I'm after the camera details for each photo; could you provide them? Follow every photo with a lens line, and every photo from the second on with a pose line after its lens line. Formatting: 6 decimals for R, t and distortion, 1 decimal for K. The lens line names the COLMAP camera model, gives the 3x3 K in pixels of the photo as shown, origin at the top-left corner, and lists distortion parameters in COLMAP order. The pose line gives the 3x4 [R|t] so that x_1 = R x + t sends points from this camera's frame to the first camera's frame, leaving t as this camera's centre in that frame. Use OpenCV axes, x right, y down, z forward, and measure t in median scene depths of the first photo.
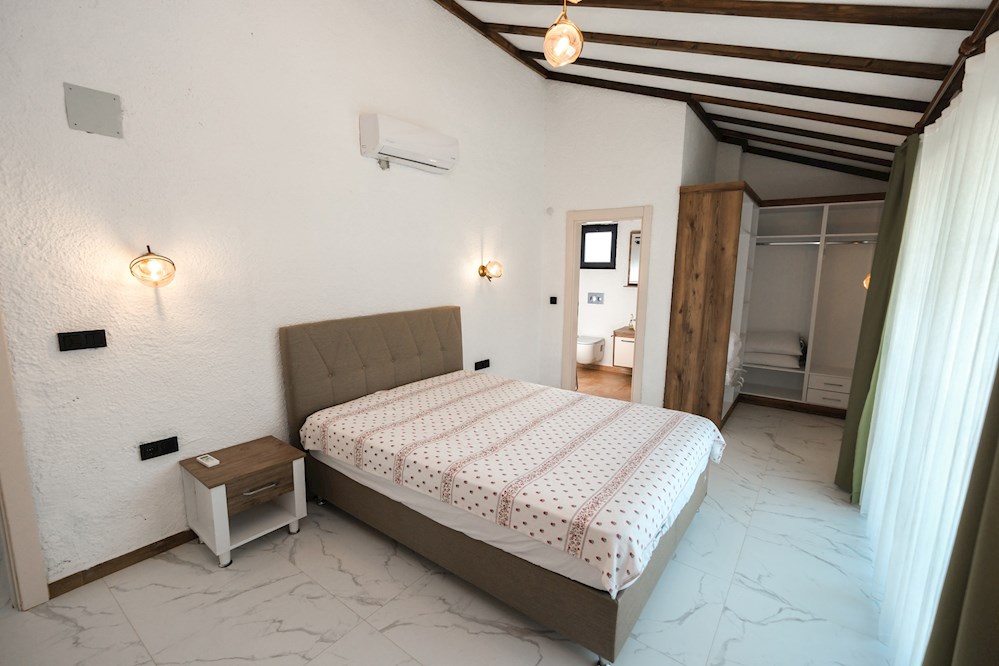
lens RADIAL K [[435.0, 0, 495.4], [0, 435.0, 335.6], [0, 0, 1]] dist [-0.002970, -0.000565]
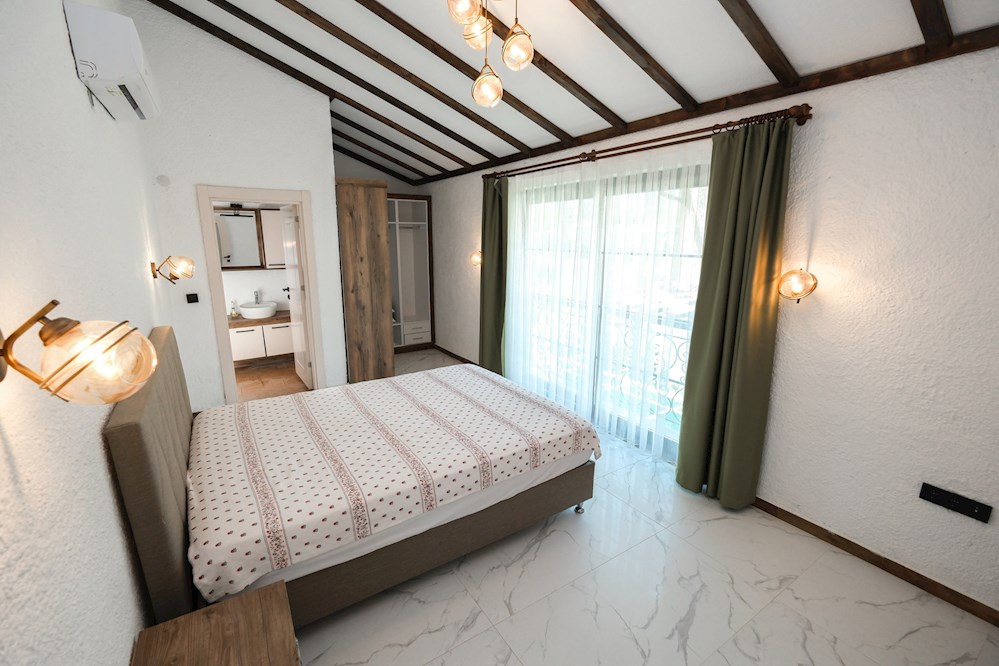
lens RADIAL K [[435.0, 0, 495.4], [0, 435.0, 335.6], [0, 0, 1]] dist [-0.002970, -0.000565]
pose [[0.341206, -0.220291, 0.913811, -0.702634], [0.145232, 0.972832, 0.180292, -0.131924], [-0.928701, 0.071198, 0.363930, 0.365109]]
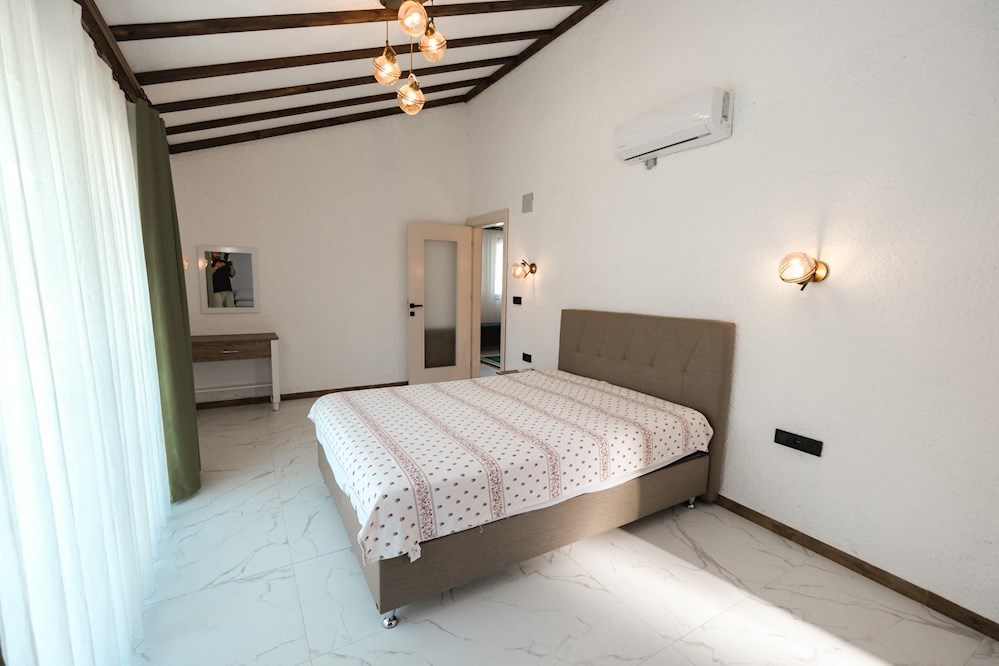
lens RADIAL K [[428.7, 0, 501.4], [0, 428.7, 335.6], [0, 0, 1]] dist [0.035432, -0.000130]
pose [[-0.363515, 0.114718, -0.924498, 0.883618], [-0.160051, 0.969943, 0.183290, -0.151620], [0.917737, 0.214595, -0.334228, 1.185309]]
